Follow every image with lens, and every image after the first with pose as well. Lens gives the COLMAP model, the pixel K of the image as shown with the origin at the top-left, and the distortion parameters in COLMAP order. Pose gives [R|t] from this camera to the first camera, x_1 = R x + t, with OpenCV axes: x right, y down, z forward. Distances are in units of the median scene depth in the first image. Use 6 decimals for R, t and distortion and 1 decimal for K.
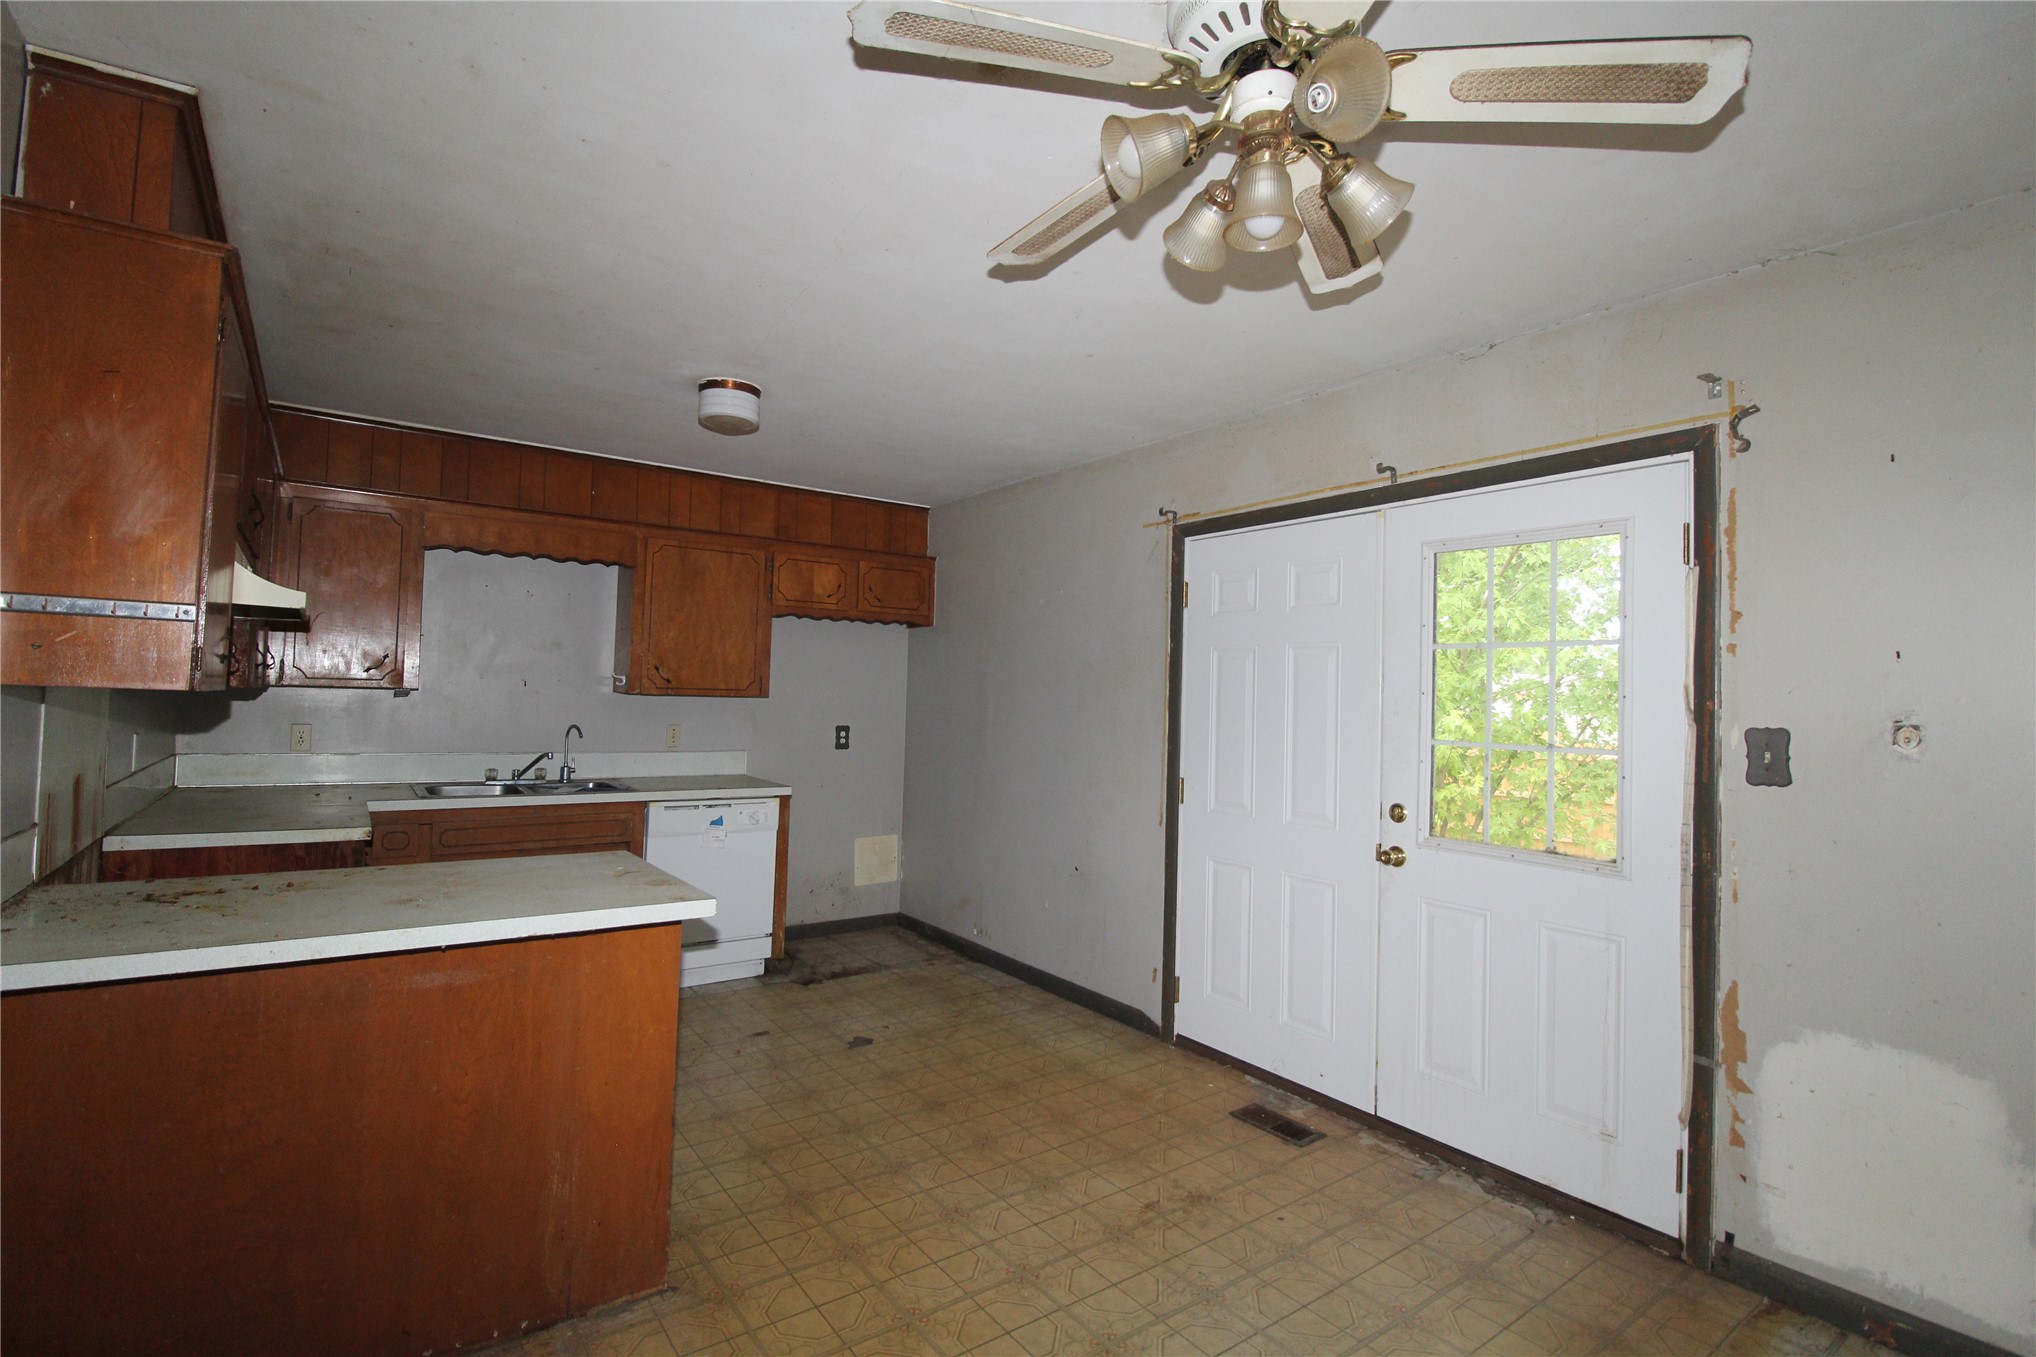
lens RADIAL K [[947.4, 0, 1014.9], [0, 947.4, 663.5], [0, 0, 1]] dist [-0.000701, -0.011669]
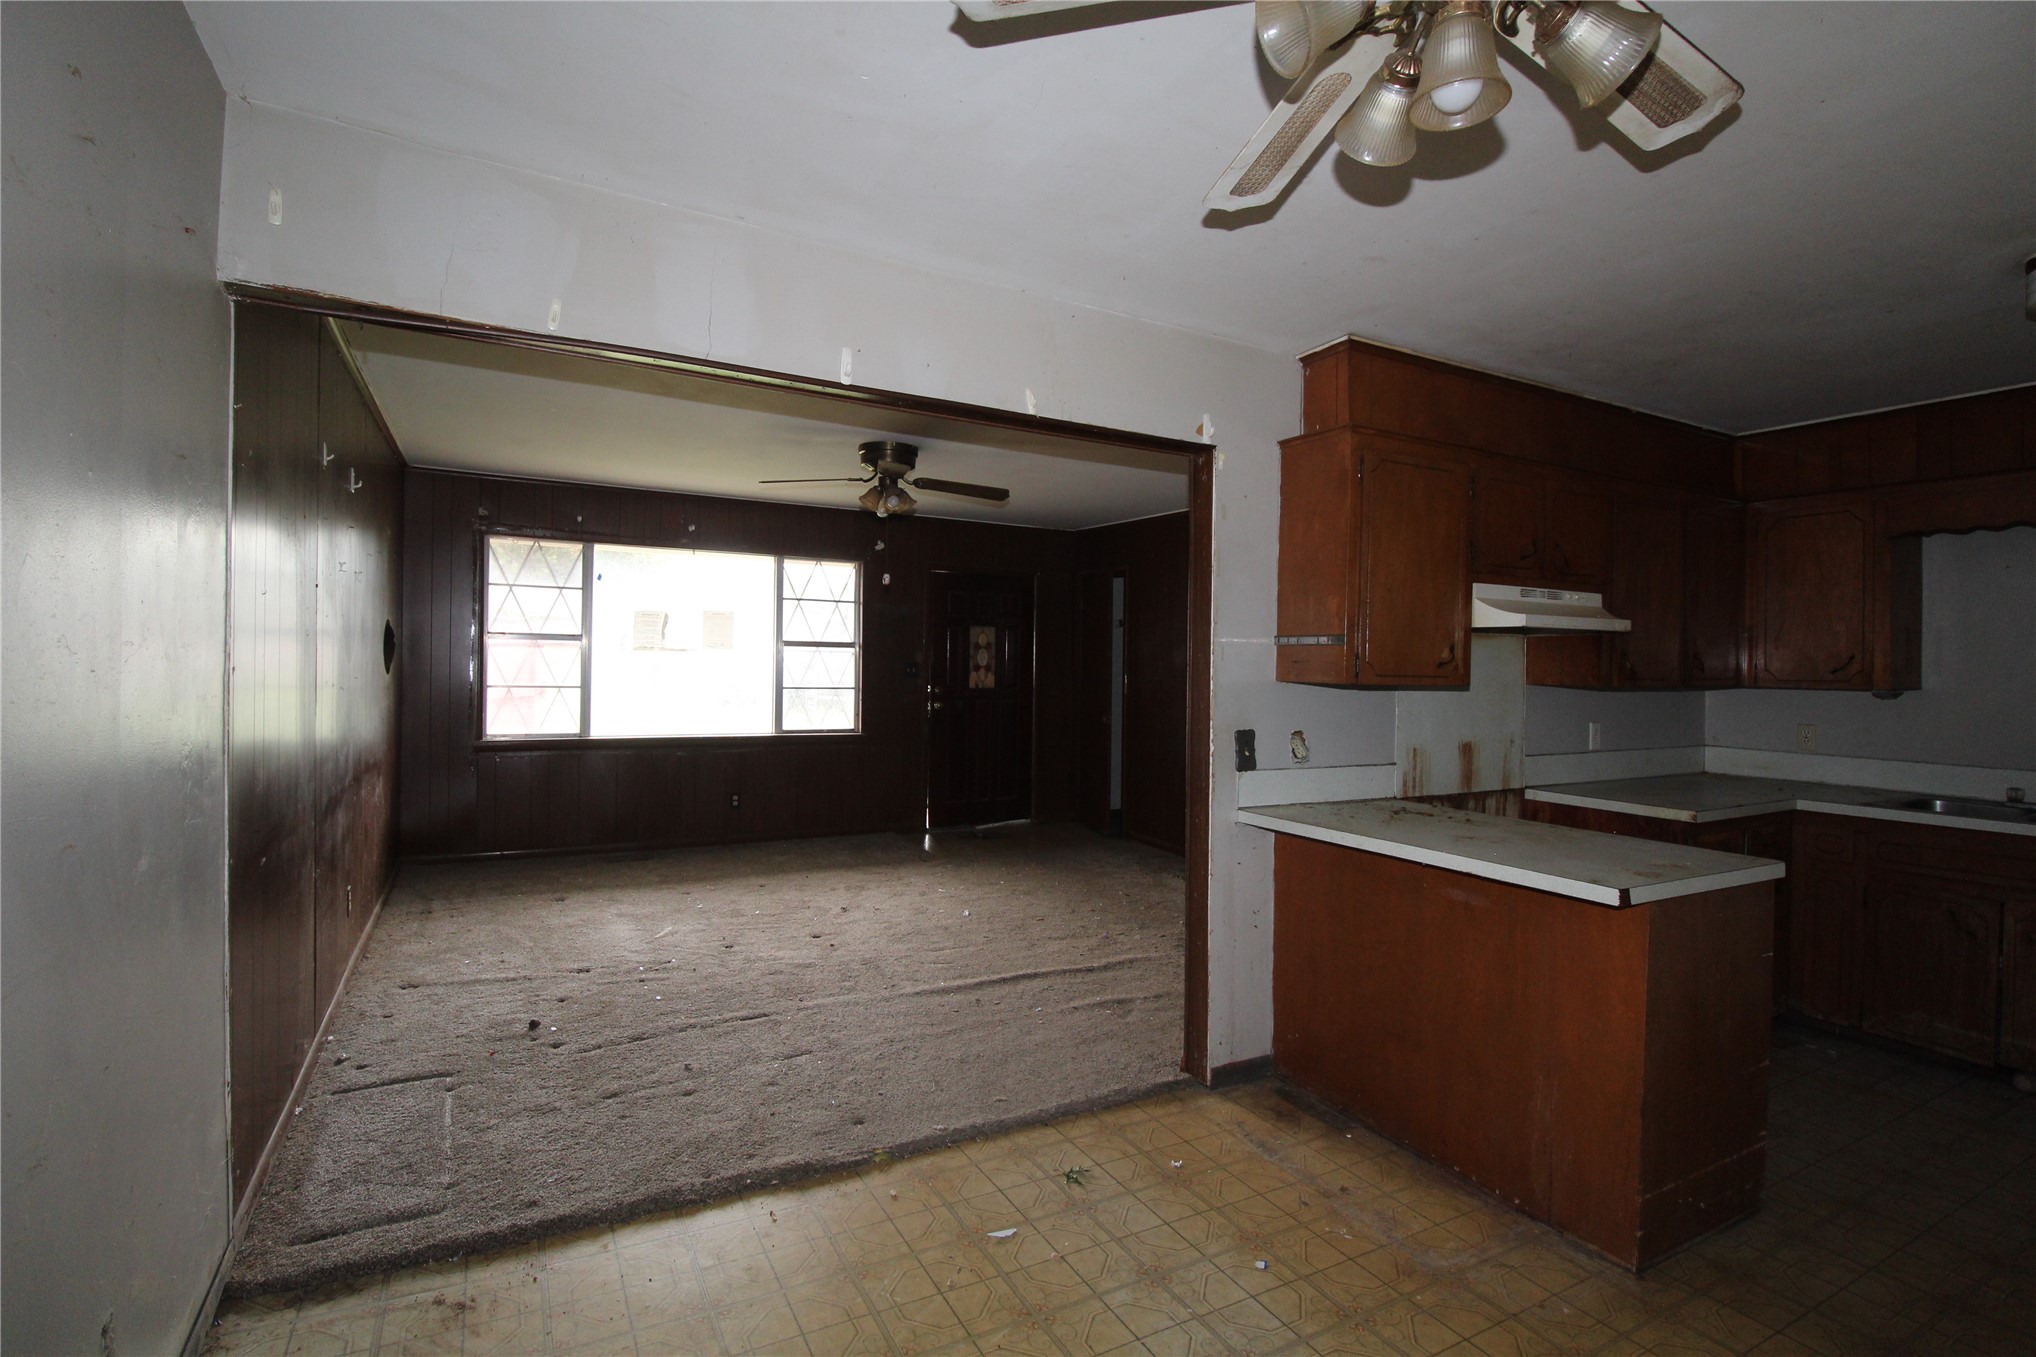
lens RADIAL K [[947.4, 0, 1013.0], [0, 947.4, 664.6], [0, 0, 1]] dist [-0.000701, -0.011669]
pose [[-0.129496, -0.032182, -0.991058, 0.353941], [0.016692, 0.999261, -0.034629, 0.016270], [0.991439, -0.021027, -0.128863, 0.230791]]
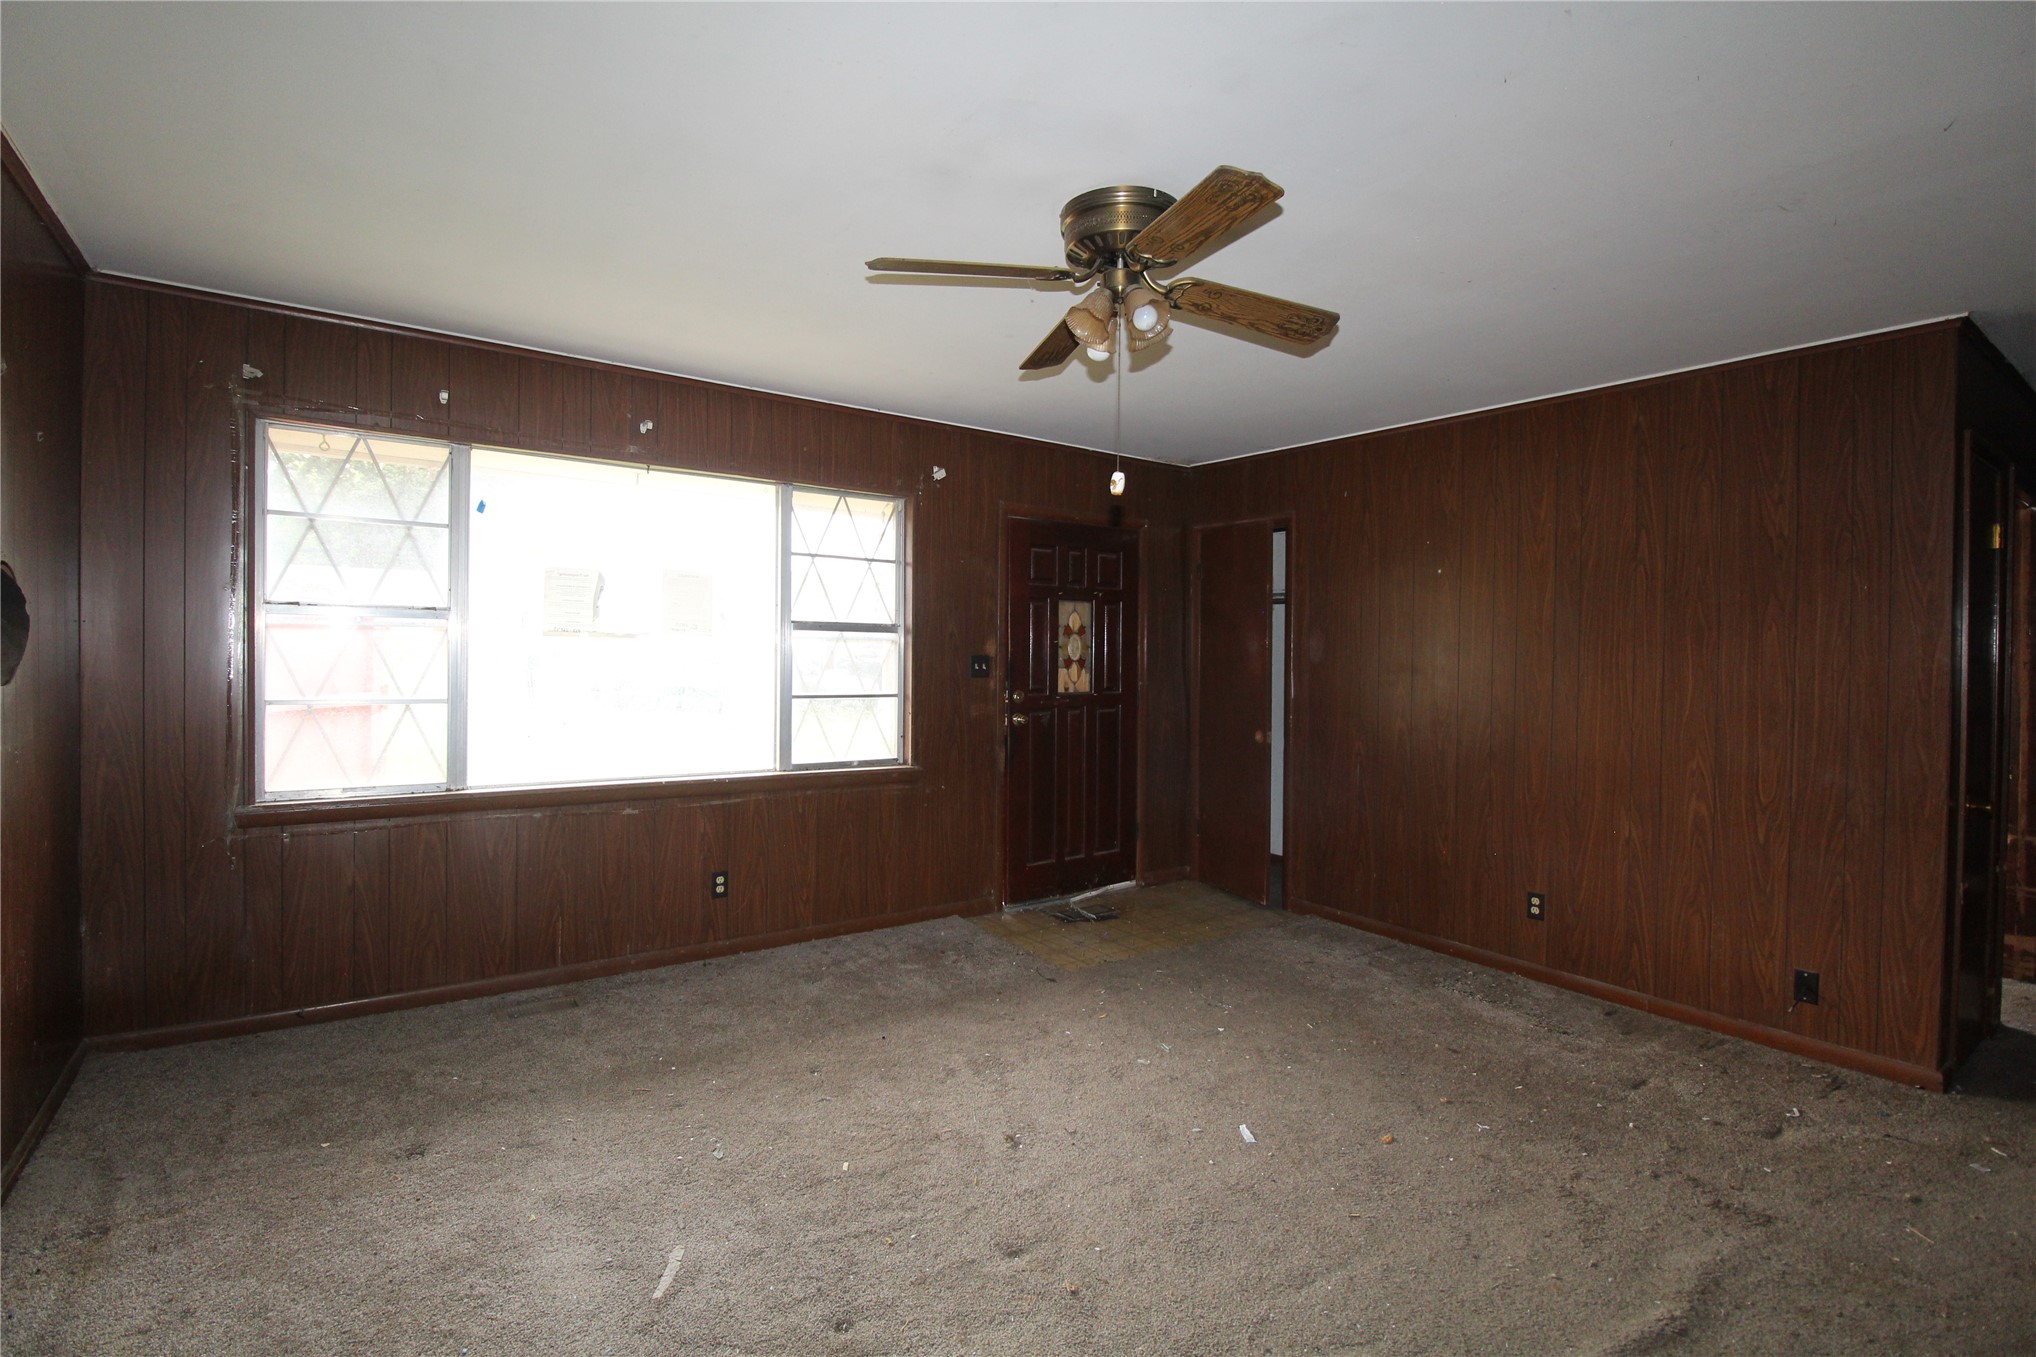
lens RADIAL K [[947.4, 0, 1013.7], [0, 947.4, 666.1], [0, 0, 1]] dist [-0.000701, -0.011669]
pose [[-0.006790, -0.024327, -0.999681, -0.172532], [0.025941, 0.999363, -0.024495, -0.007444], [0.999640, -0.026099, -0.006155, -0.111041]]
